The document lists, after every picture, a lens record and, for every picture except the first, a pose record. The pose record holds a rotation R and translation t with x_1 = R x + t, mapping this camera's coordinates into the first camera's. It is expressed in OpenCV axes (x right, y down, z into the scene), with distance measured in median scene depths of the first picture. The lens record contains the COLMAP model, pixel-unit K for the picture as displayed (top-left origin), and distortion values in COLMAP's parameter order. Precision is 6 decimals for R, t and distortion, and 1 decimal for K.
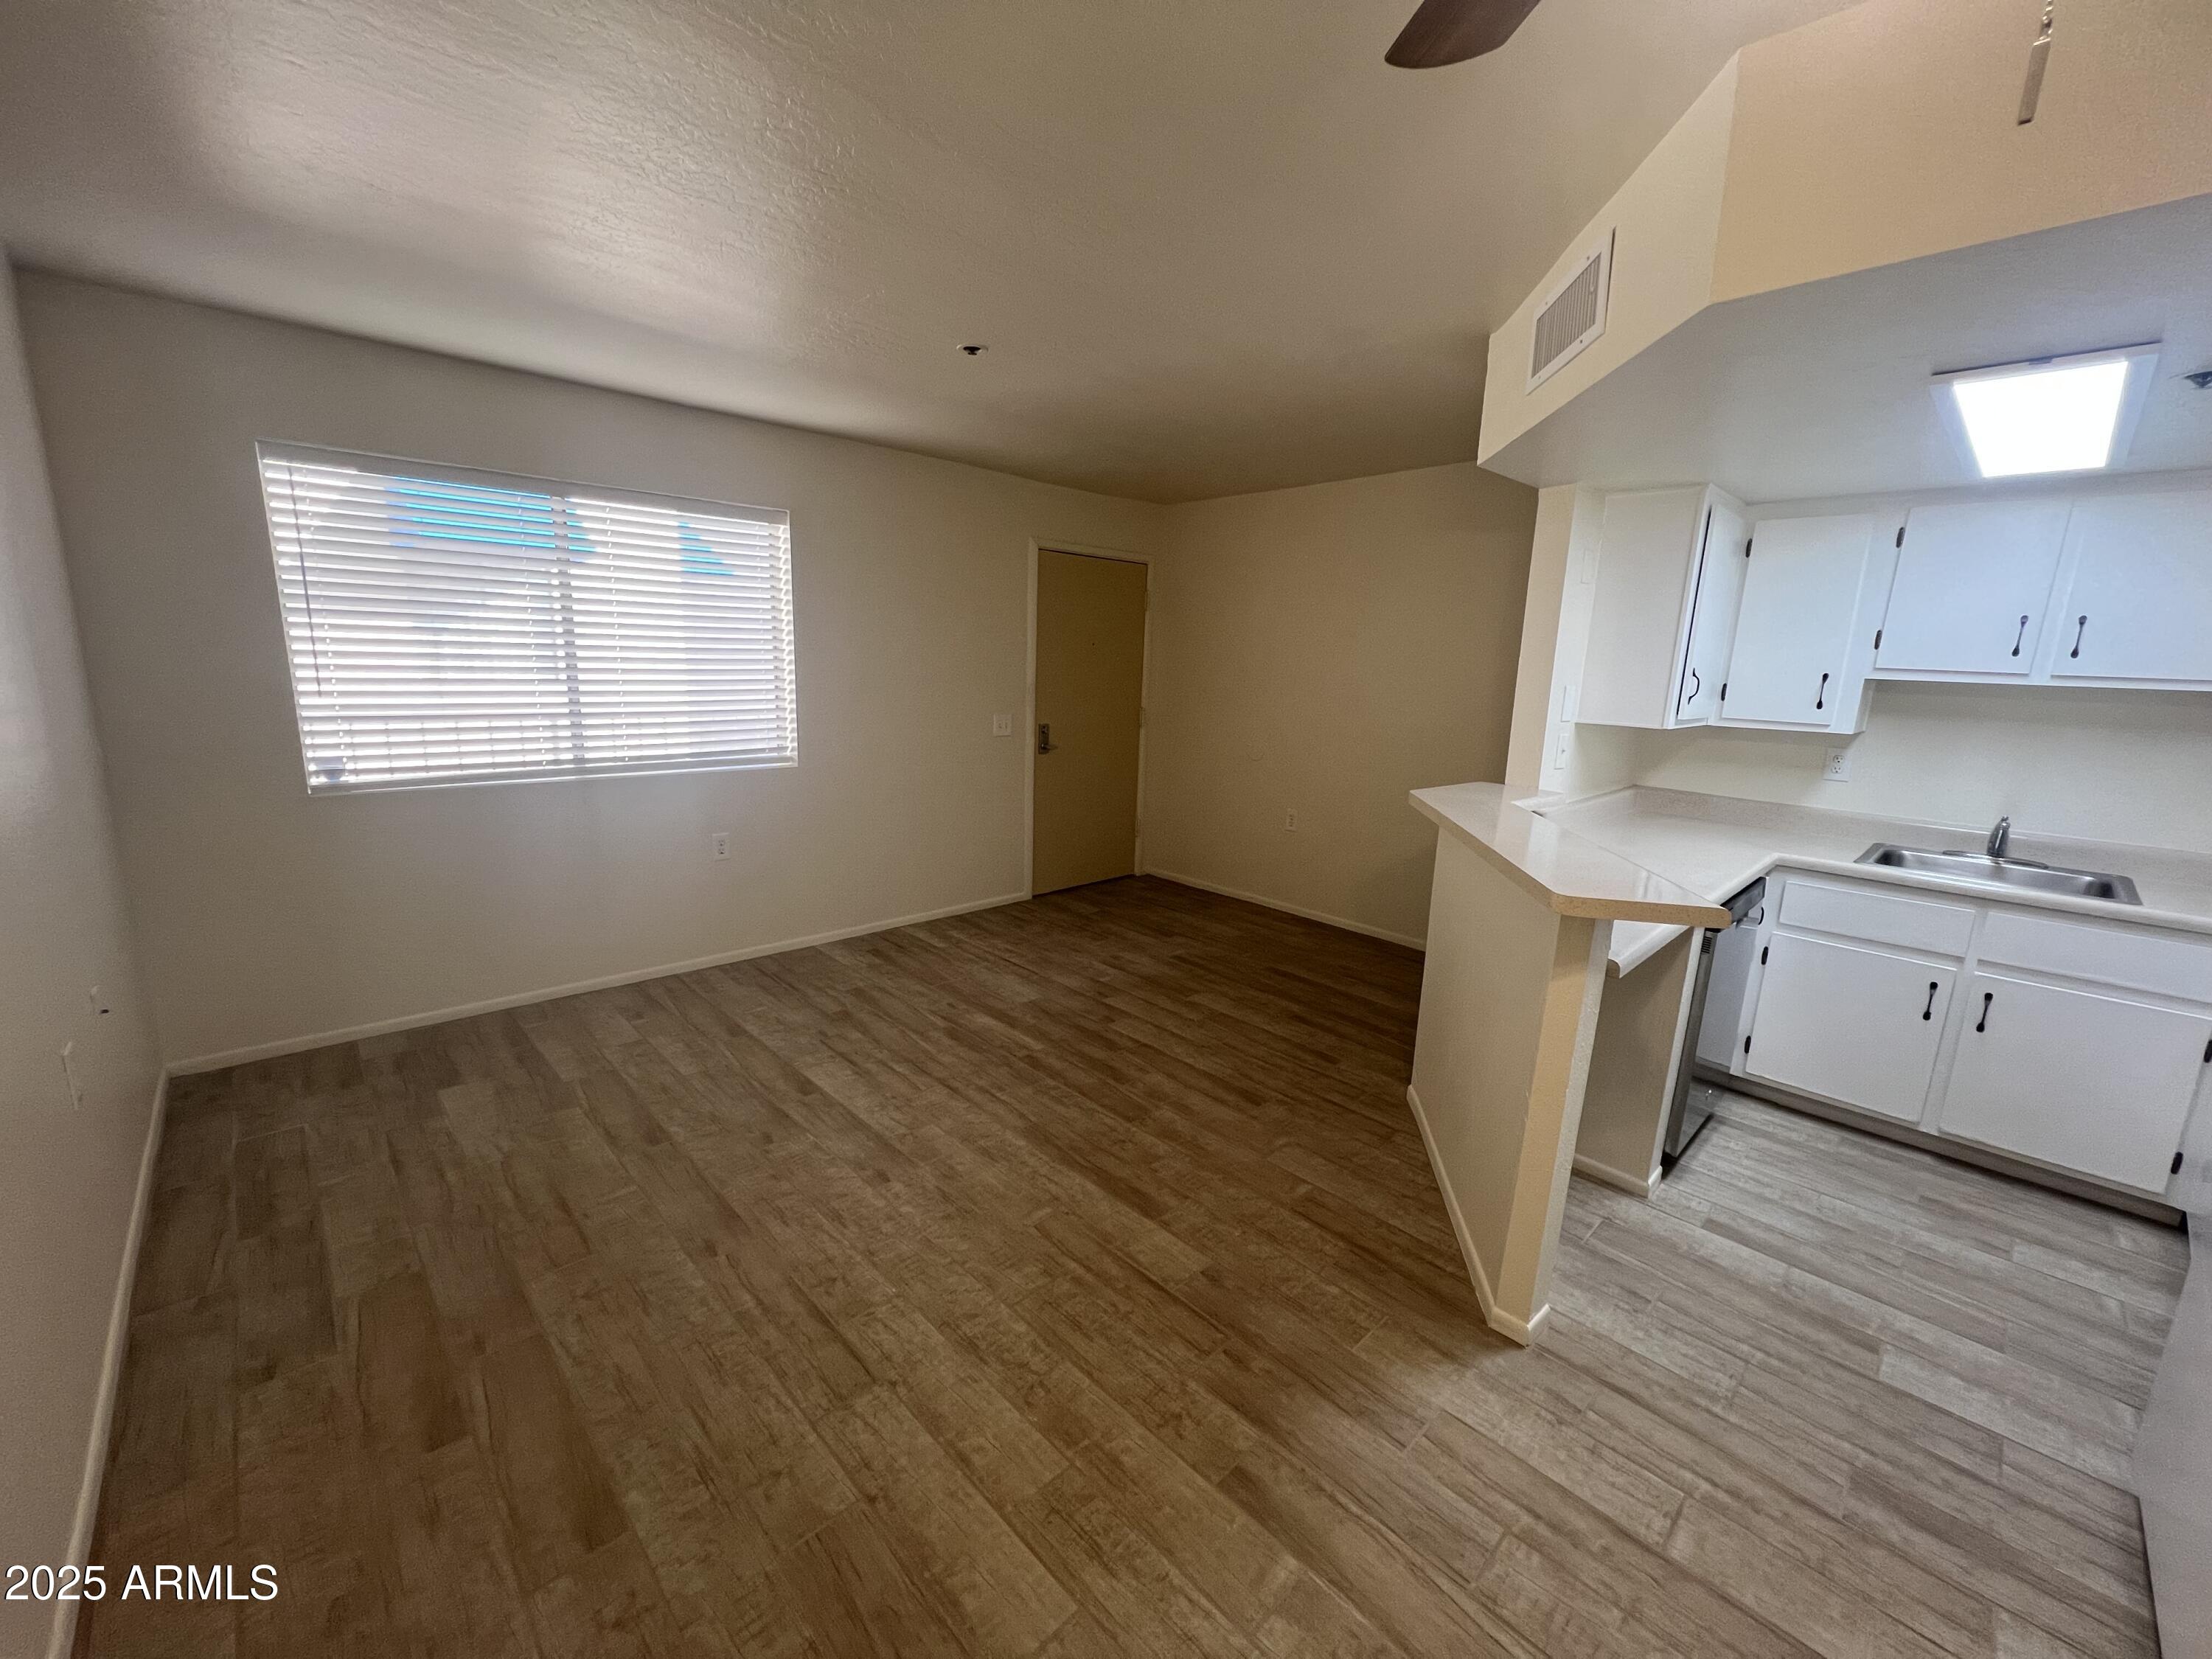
lens RADIAL K [[884.4, 0, 1105.1], [0, 884.4, 829.0], [0, 0, 1]] dist [-0.003282, 0.001065]
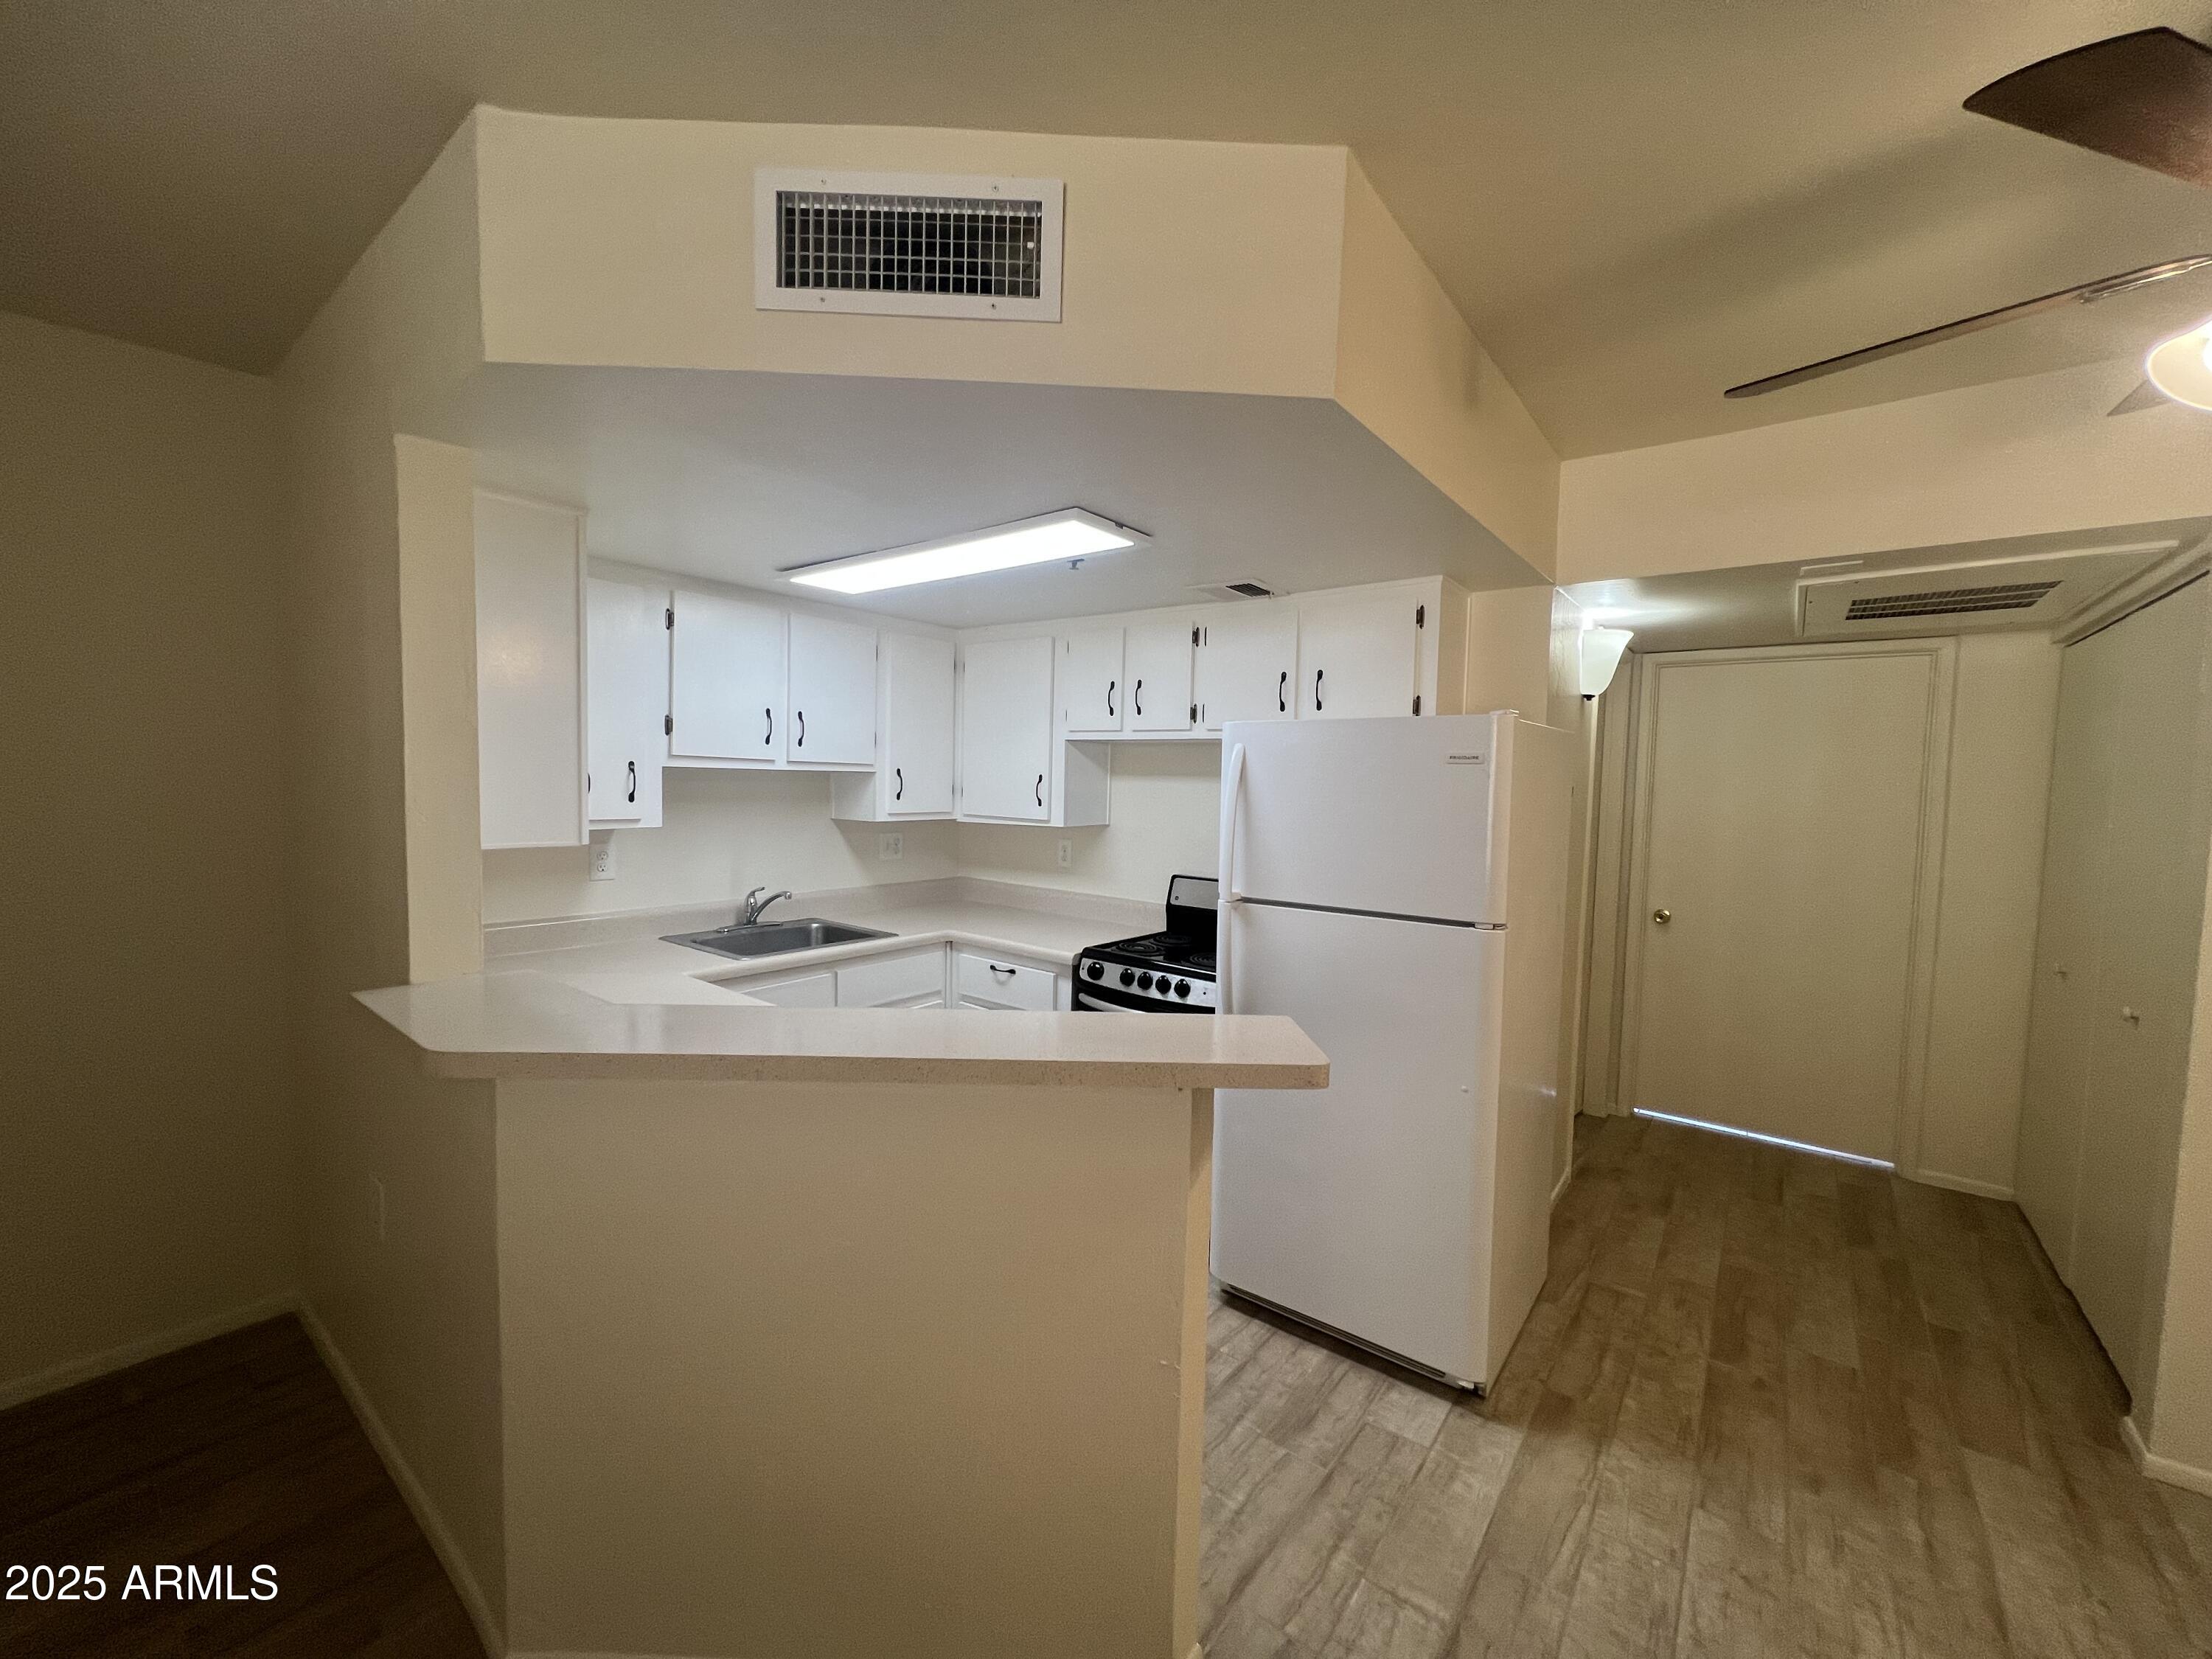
lens RADIAL K [[884.4, 0, 1104.4], [0, 884.4, 821.7], [0, 0, 1]] dist [-0.003282, 0.001065]
pose [[-0.147868, -0.088759, 0.985016, -0.139332], [0.165670, 0.979669, 0.113148, -0.164141], [-0.975032, 0.179919, -0.130157, 0.787104]]
